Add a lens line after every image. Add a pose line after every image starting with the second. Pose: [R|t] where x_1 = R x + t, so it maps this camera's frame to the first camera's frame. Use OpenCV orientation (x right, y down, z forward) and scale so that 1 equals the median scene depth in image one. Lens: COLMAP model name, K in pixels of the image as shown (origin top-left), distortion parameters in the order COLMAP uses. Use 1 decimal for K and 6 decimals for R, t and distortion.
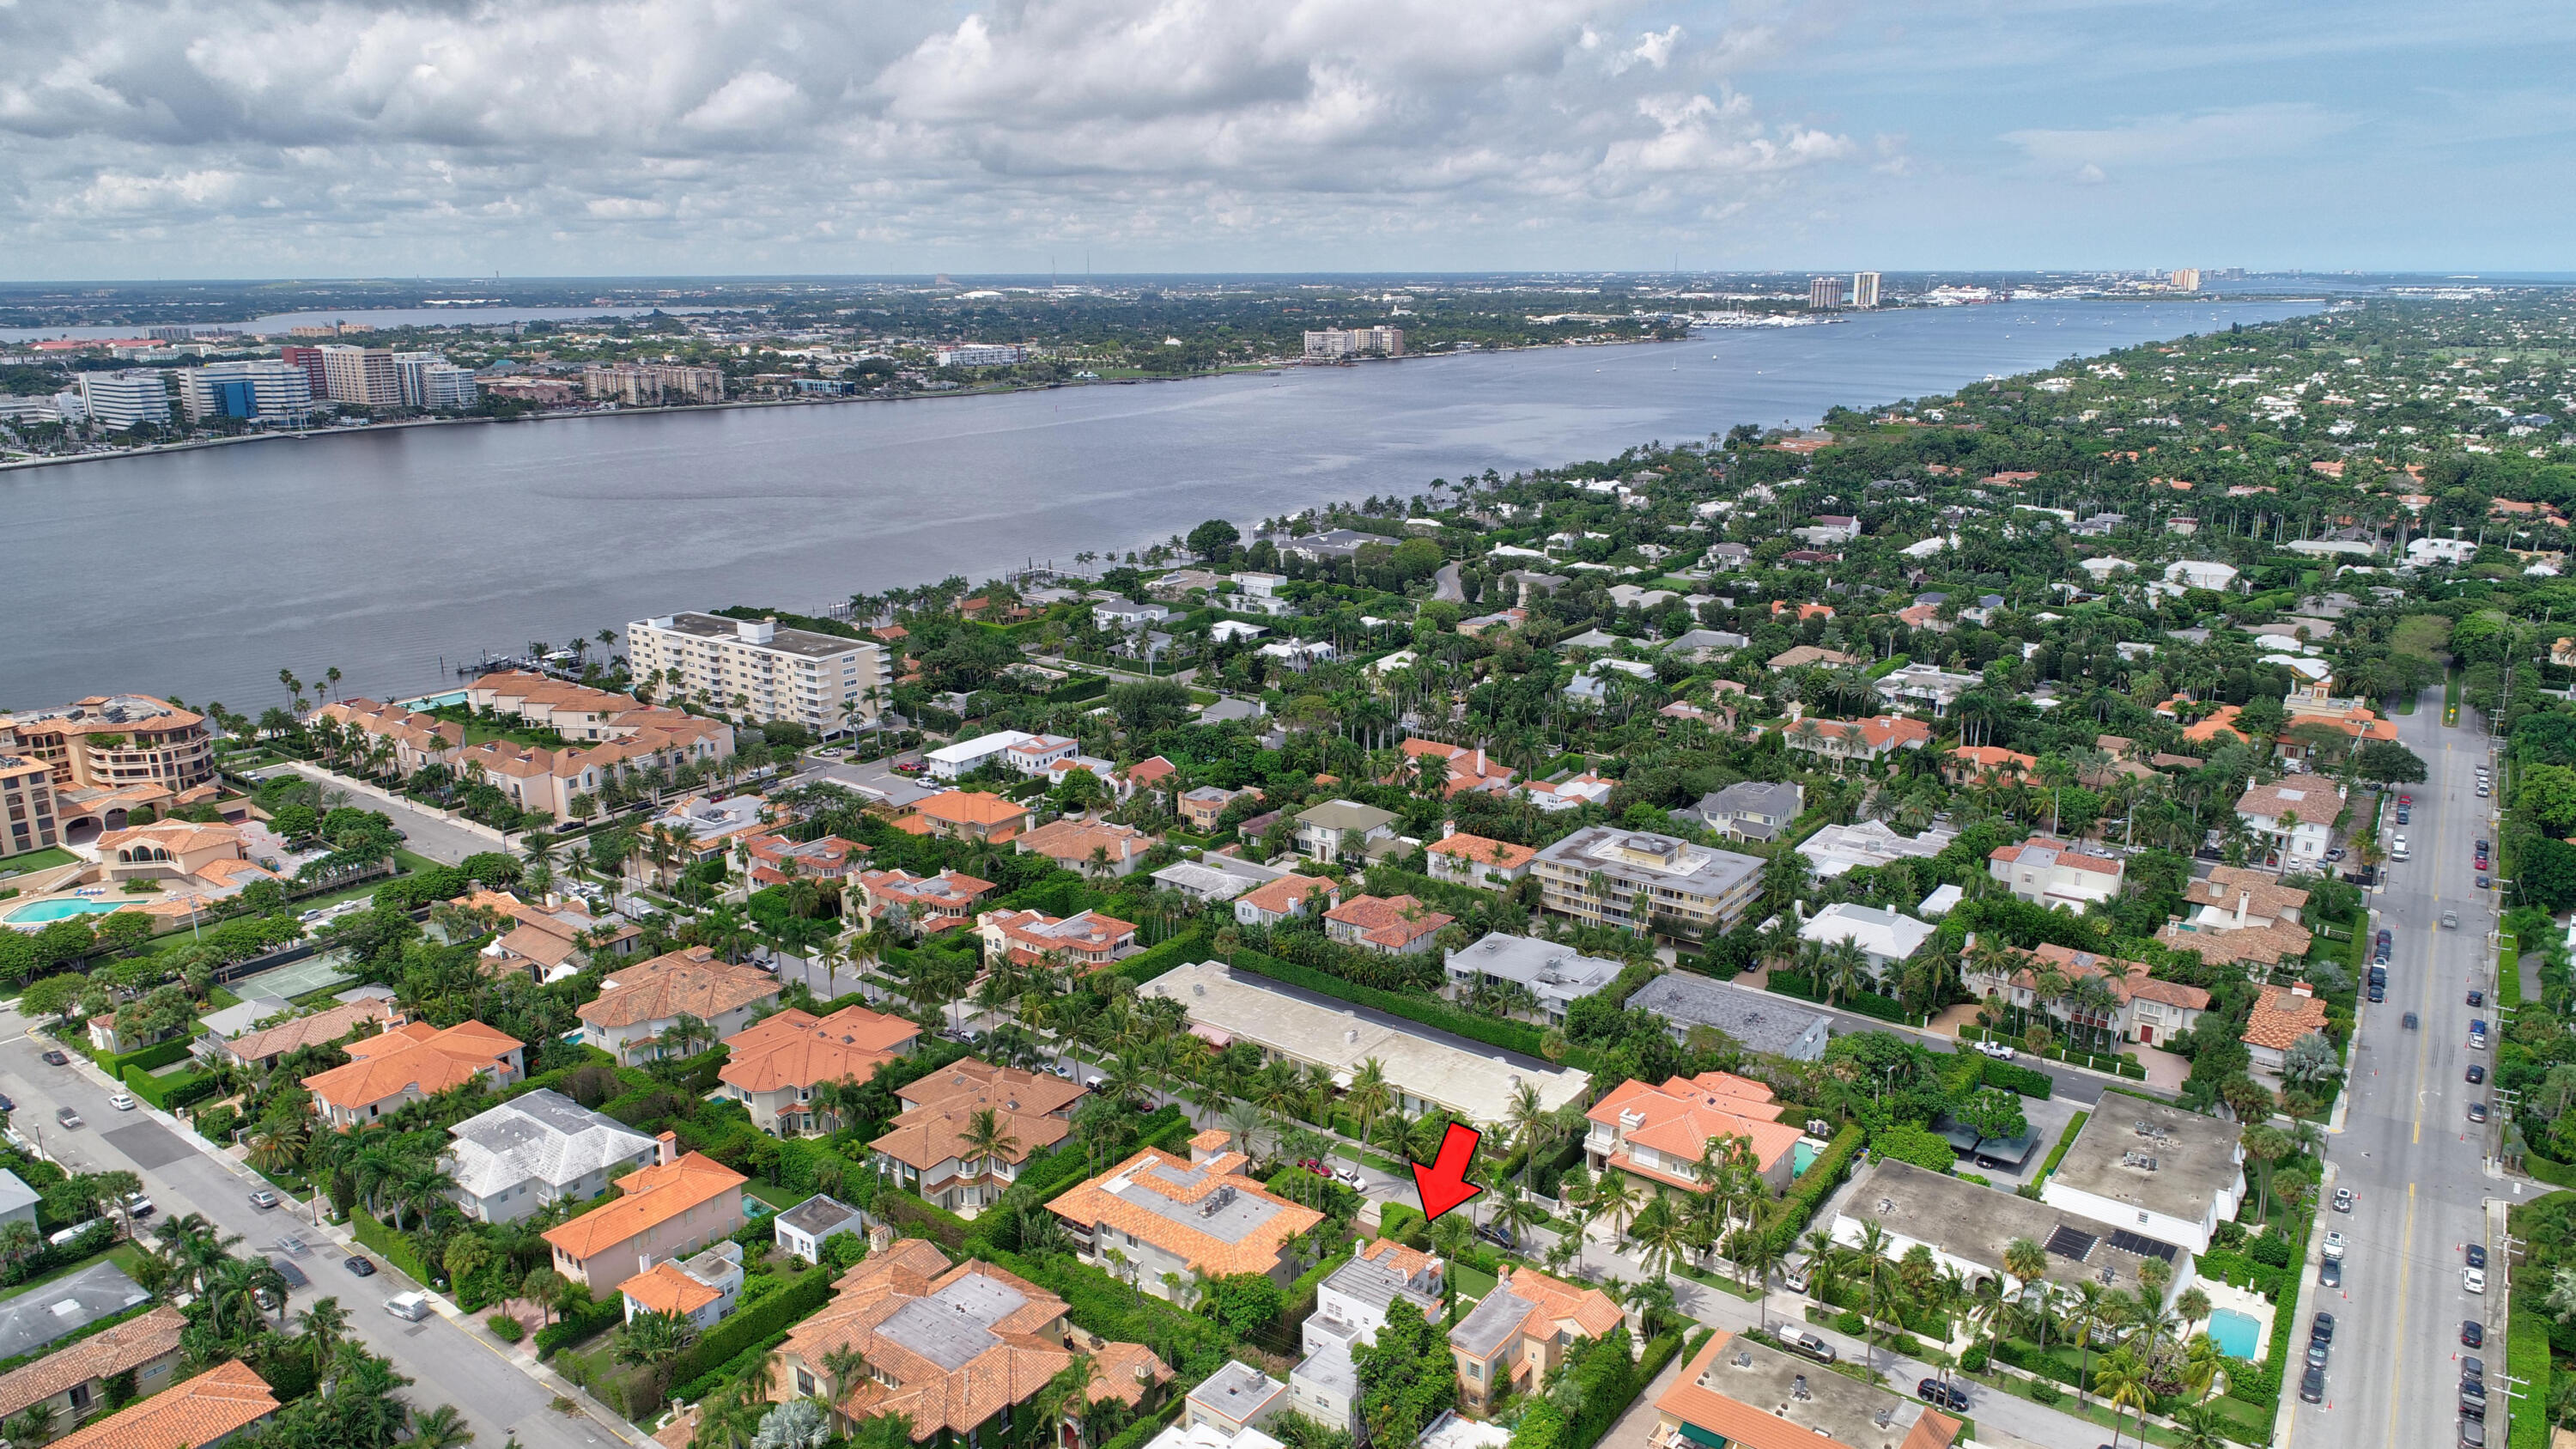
lens RADIAL K [[1712.9, 0, 1288.0], [0, 1712.9, 724.5], [0, 0, 1]] dist [-0.002842, -0.005514]
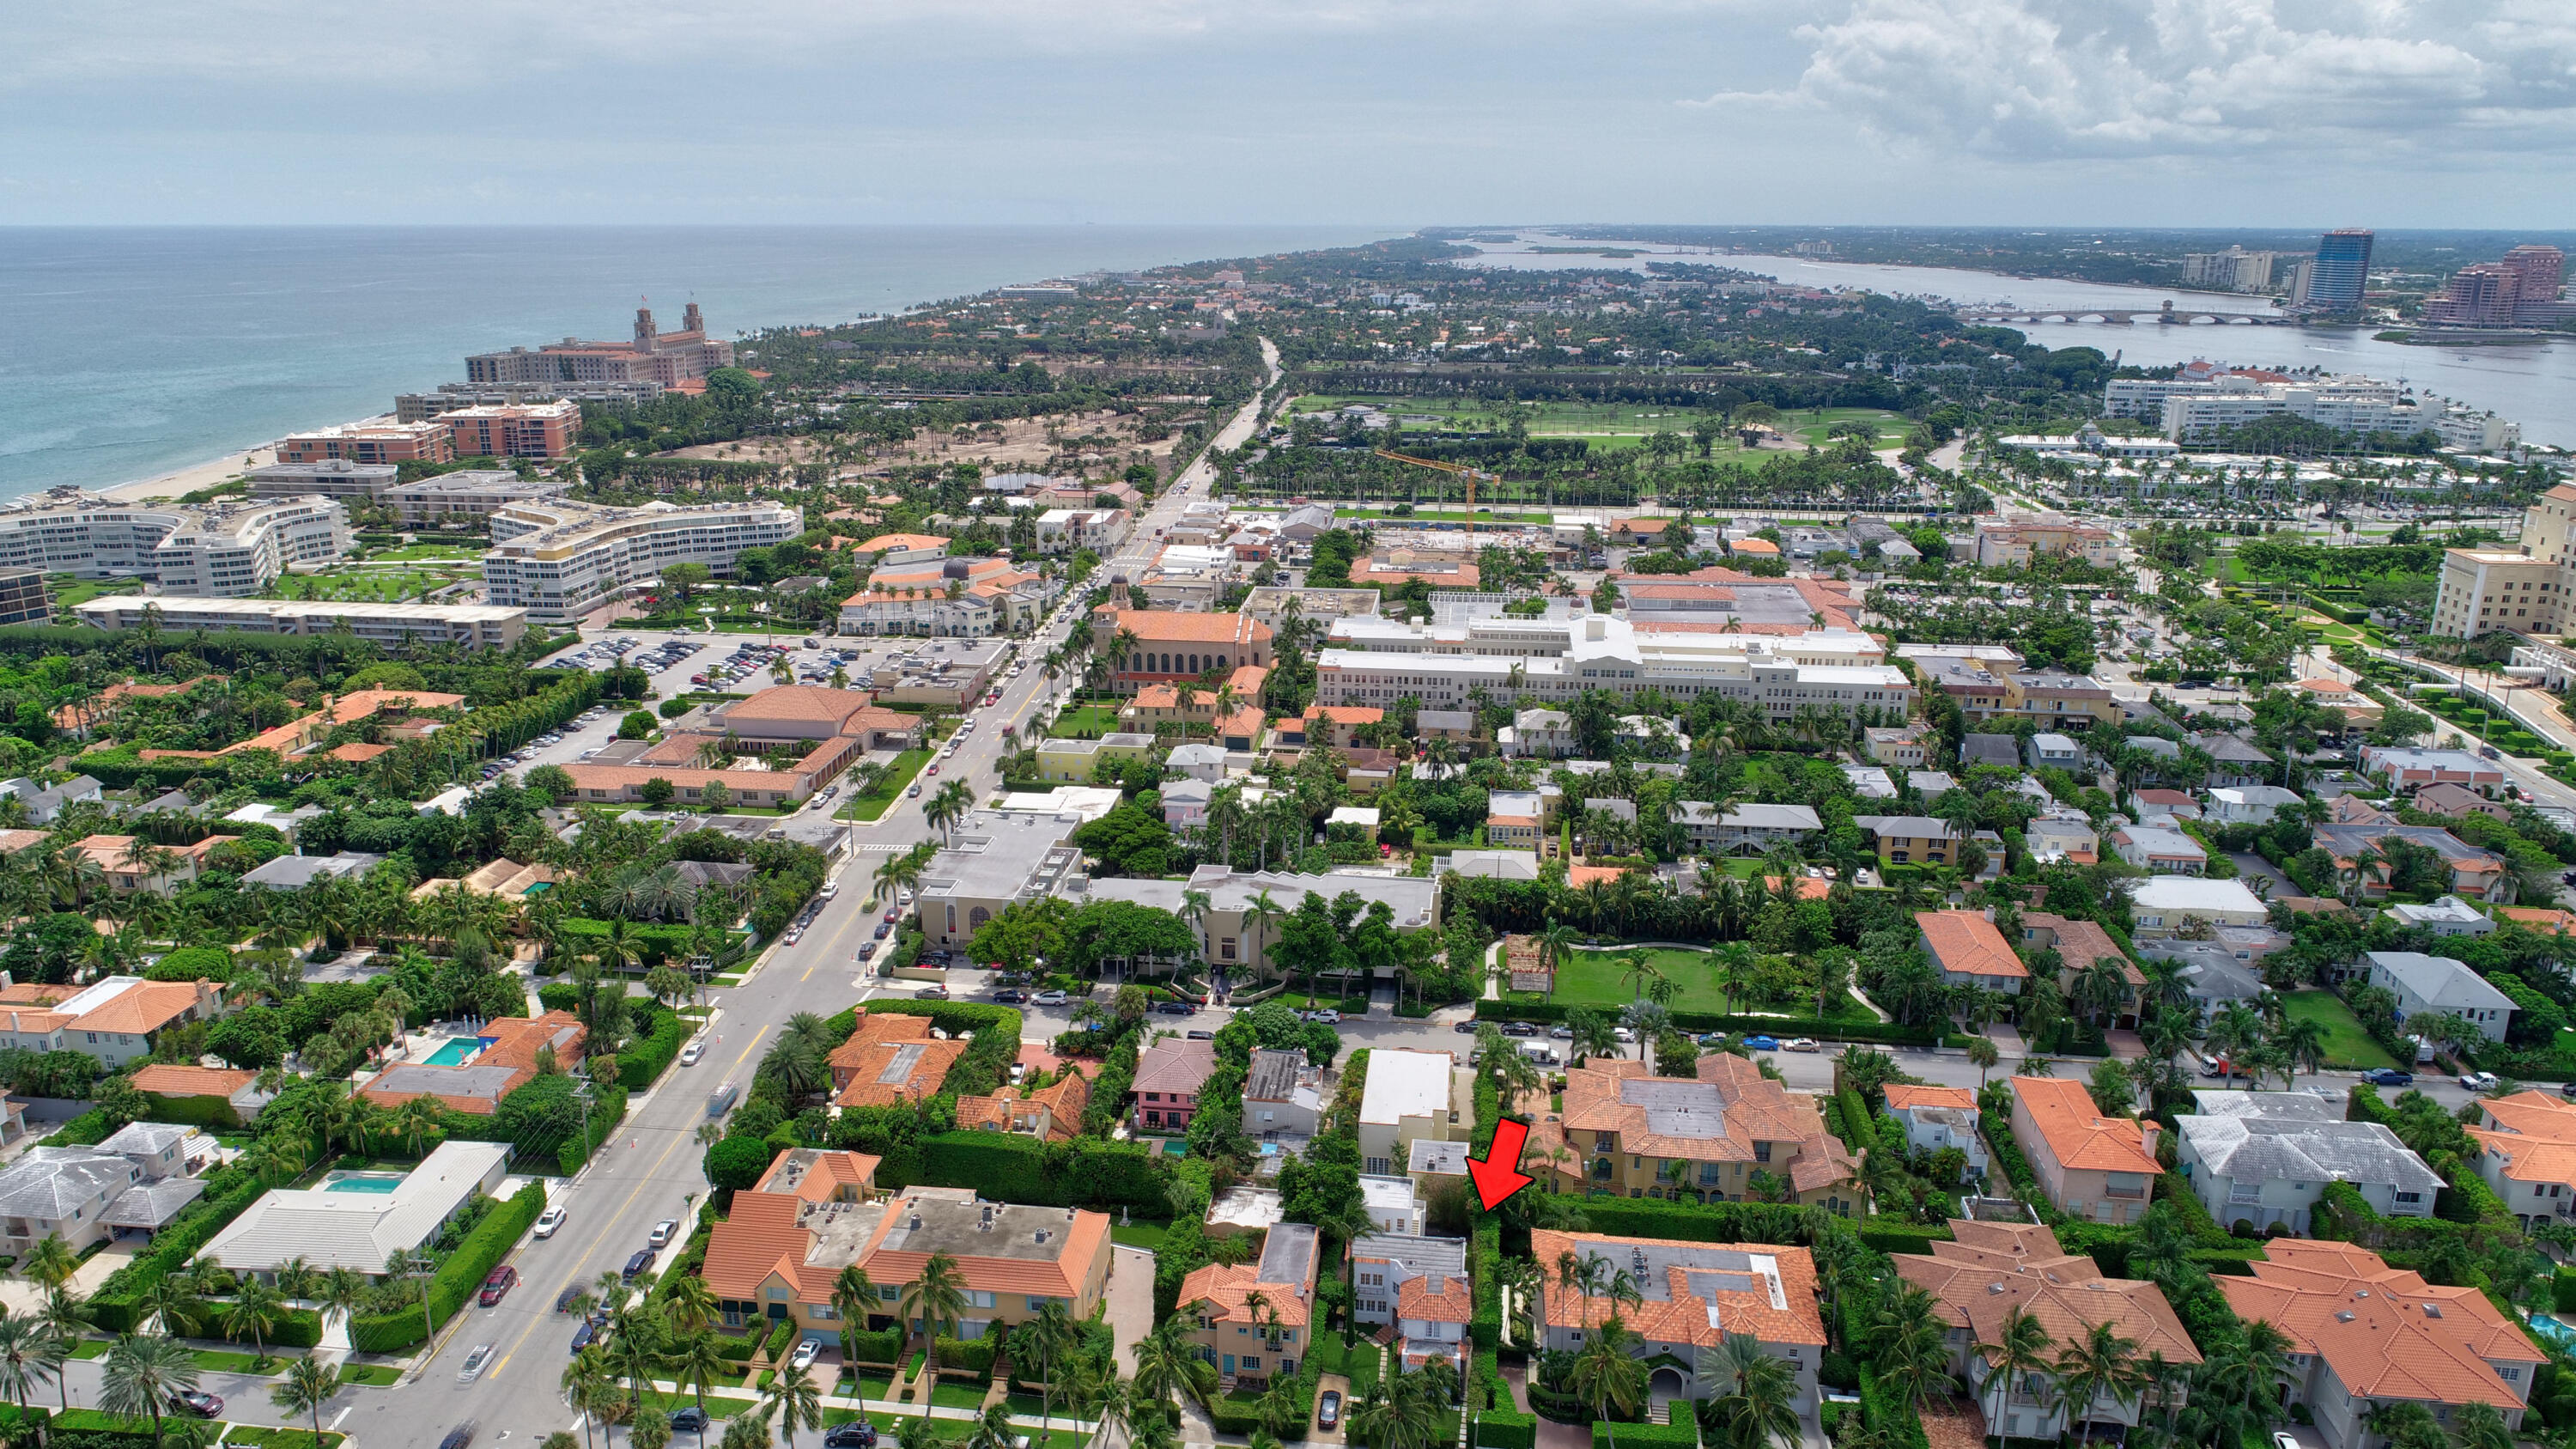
lens RADIAL K [[1712.9, 0, 1288.0], [0, 1712.9, 724.5], [0, 0, 1]] dist [-0.002842, -0.005514]
pose [[-0.862112, 0.145513, -0.485375, 0.296649], [-0.130877, 0.861436, 0.490714, -0.219838], [0.489525, 0.486575, -0.723609, 0.828666]]
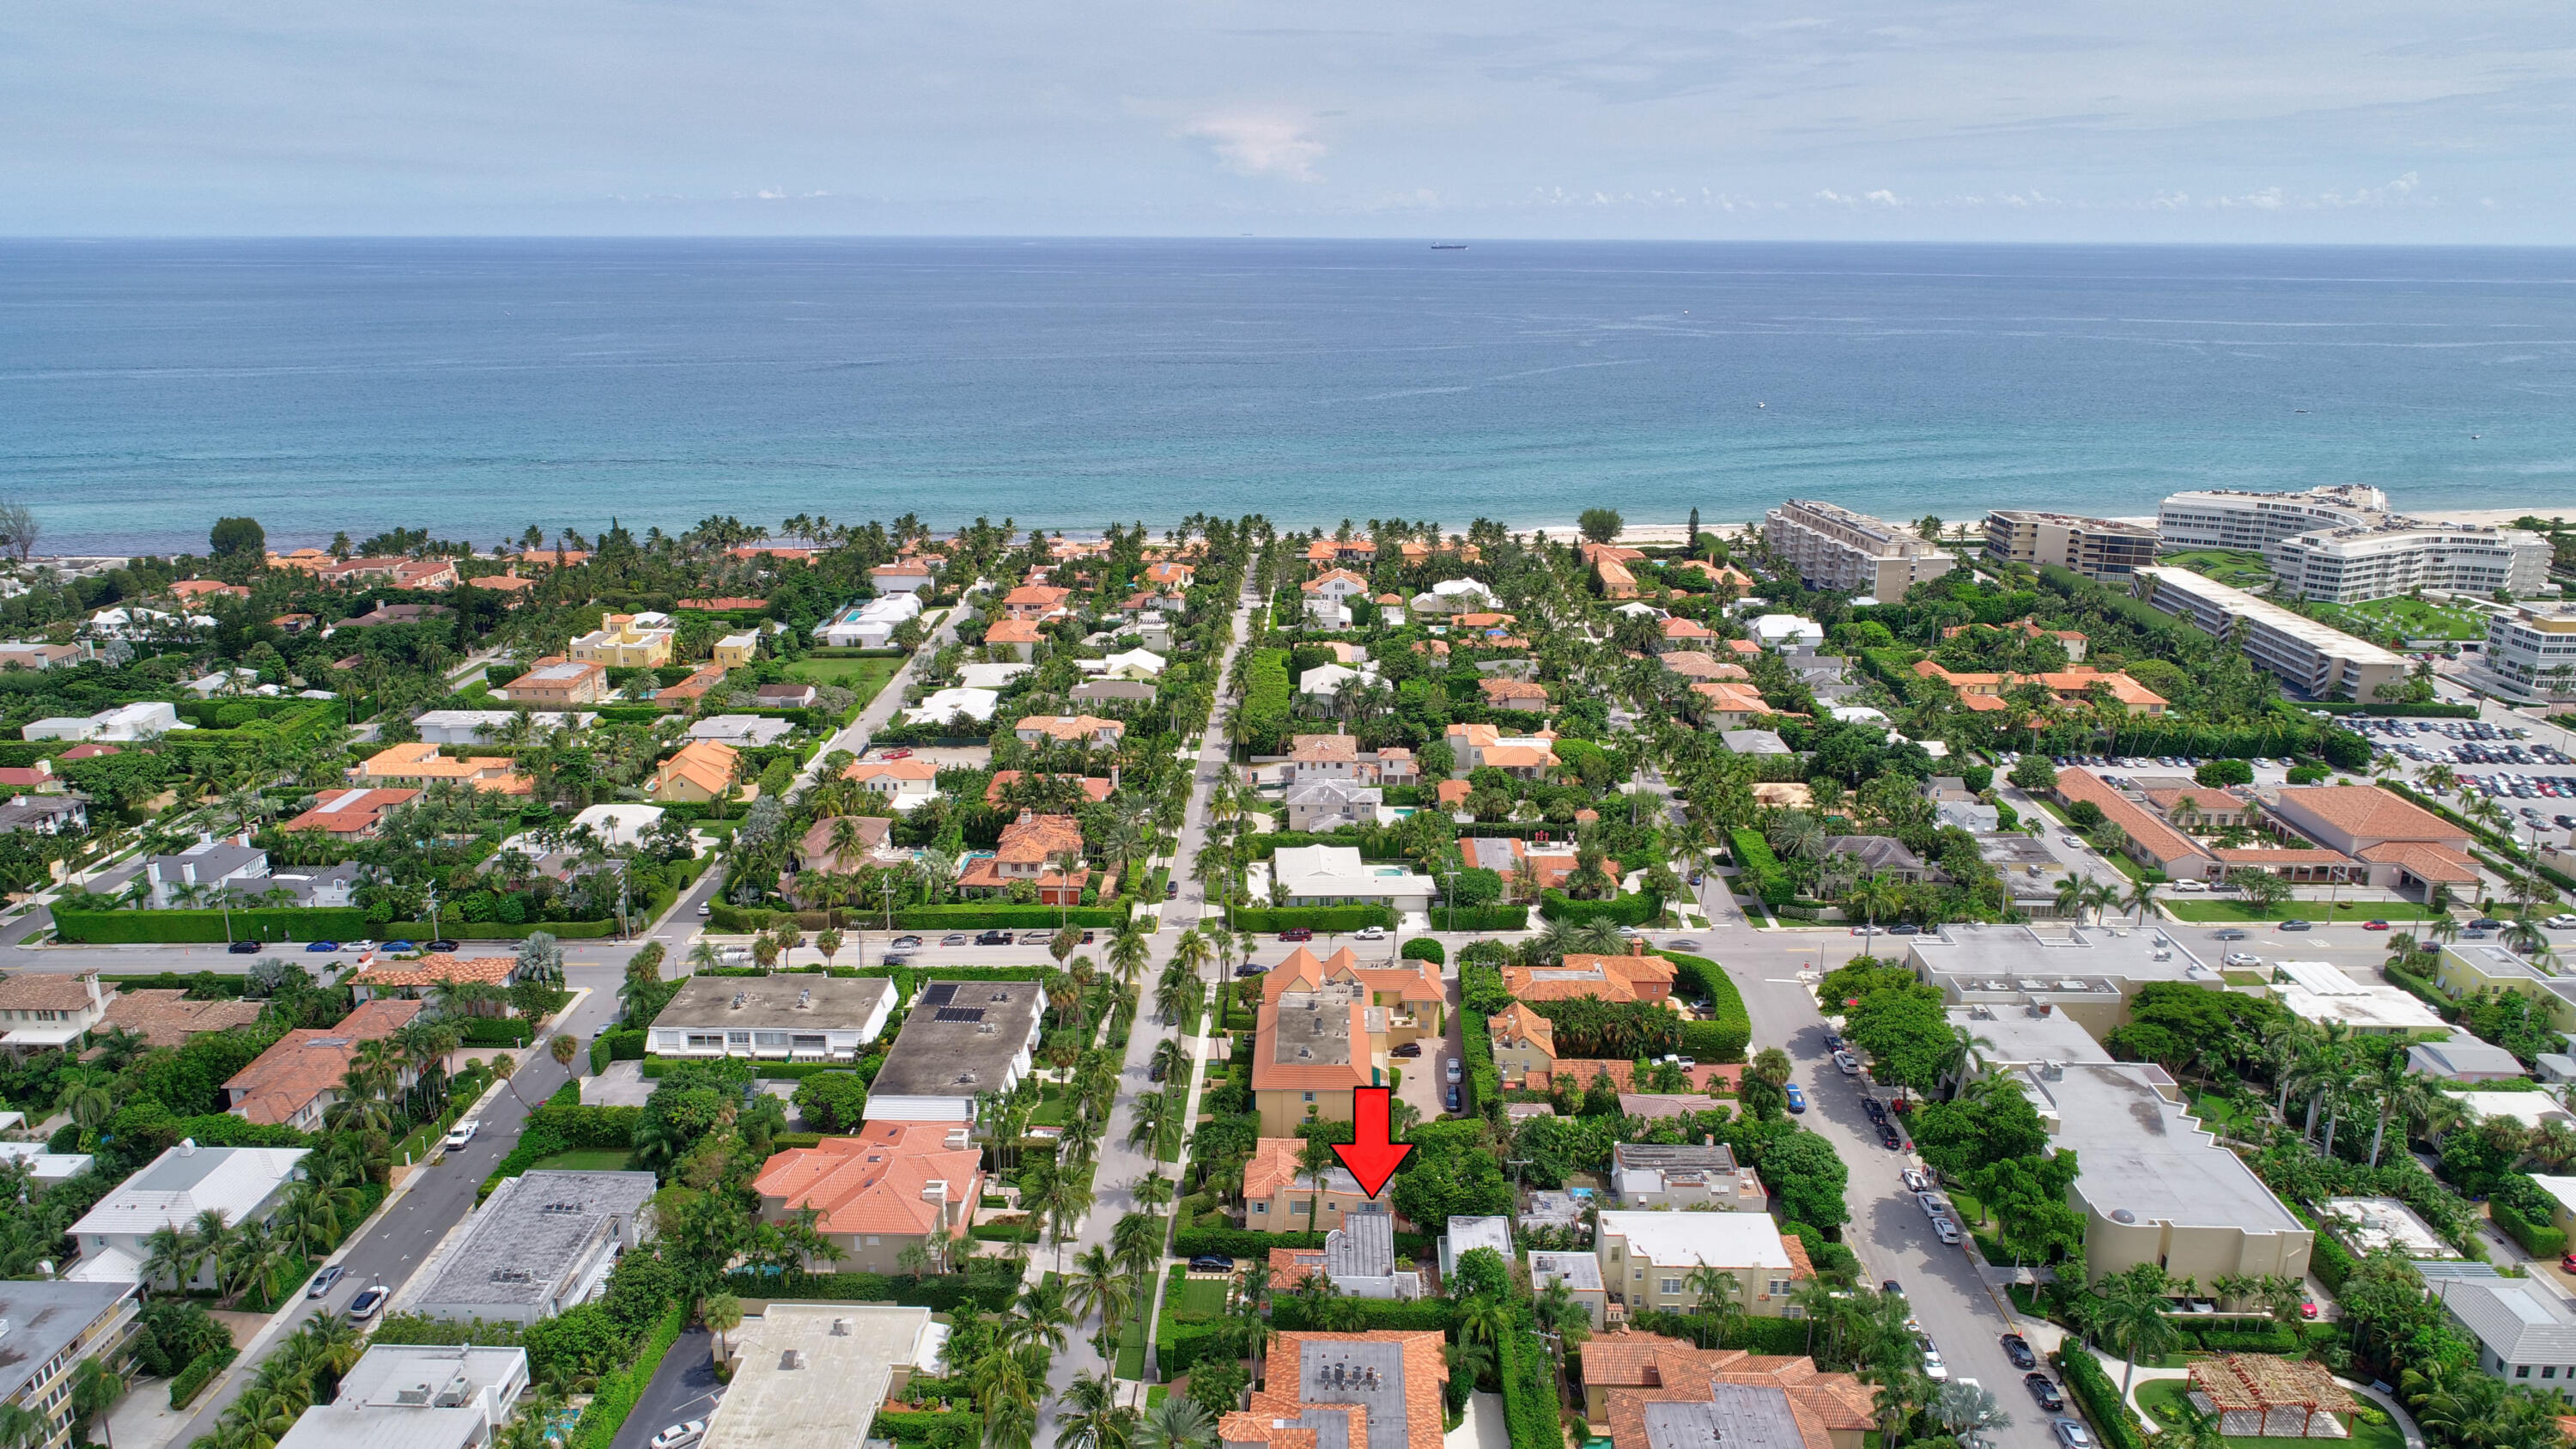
lens RADIAL K [[1712.9, 0, 1288.0], [0, 1712.9, 724.5], [0, 0, 1]] dist [-0.002842, -0.005514]
pose [[-0.583996, -0.223643, 0.780341, -0.343226], [0.209940, 0.886983, 0.411322, -0.195492], [-0.784139, 0.404035, -0.471043, 0.748761]]
